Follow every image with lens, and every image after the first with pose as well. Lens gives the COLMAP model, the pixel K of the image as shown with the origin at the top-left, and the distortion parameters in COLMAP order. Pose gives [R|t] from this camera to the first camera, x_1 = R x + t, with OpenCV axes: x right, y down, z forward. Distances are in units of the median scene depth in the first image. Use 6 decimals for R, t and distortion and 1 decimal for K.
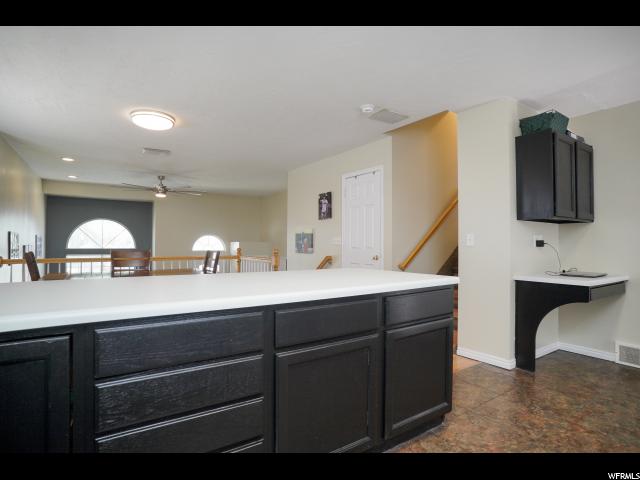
lens RADIAL K [[335.2, 0, 316.3], [0, 335.2, 239.9], [0, 0, 1]] dist [-0.075984, 0.040725]
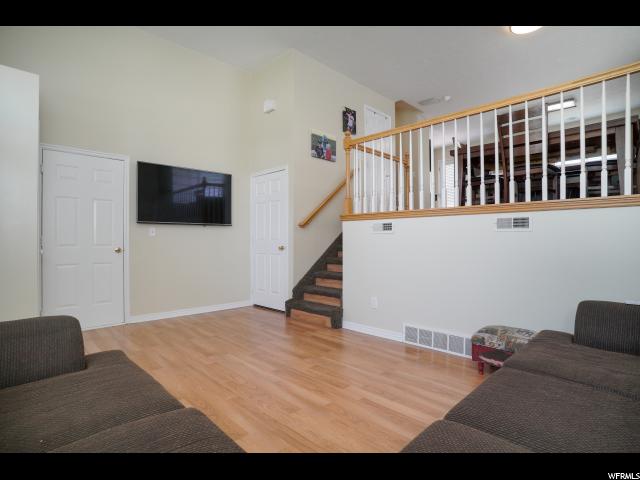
lens RADIAL K [[335.2, 0, 316.3], [0, 335.2, 239.9], [0, 0, 1]] dist [-0.075984, 0.040725]
pose [[-0.180653, -0.006158, 0.983528, -0.994580], [-0.008765, 0.999951, 0.004651, 0.273361], [-0.983508, -0.007780, -0.180698, 1.285423]]
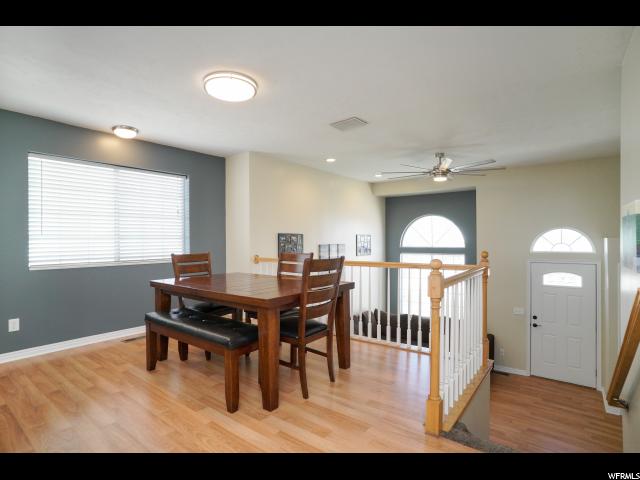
lens RADIAL K [[335.2, 0, 316.3], [0, 335.2, 239.9], [0, 0, 1]] dist [-0.075984, 0.040725]
pose [[0.312124, -0.008765, -0.950001, 0.206230], [0.018465, 0.999825, -0.003158, 0.002714], [0.949862, -0.016556, 0.312231, 0.620626]]
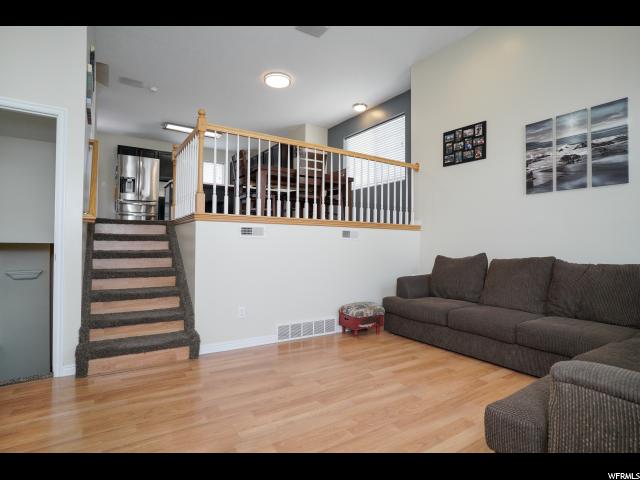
lens RADIAL K [[335.2, 0, 316.3], [0, 335.2, 239.9], [0, 0, 1]] dist [-0.075984, 0.040725]
pose [[-0.999651, -0.016518, 0.020610, -0.481804], [-0.016899, 0.999687, -0.018464, 0.276108], [-0.020298, -0.018806, -0.999617, 1.683723]]
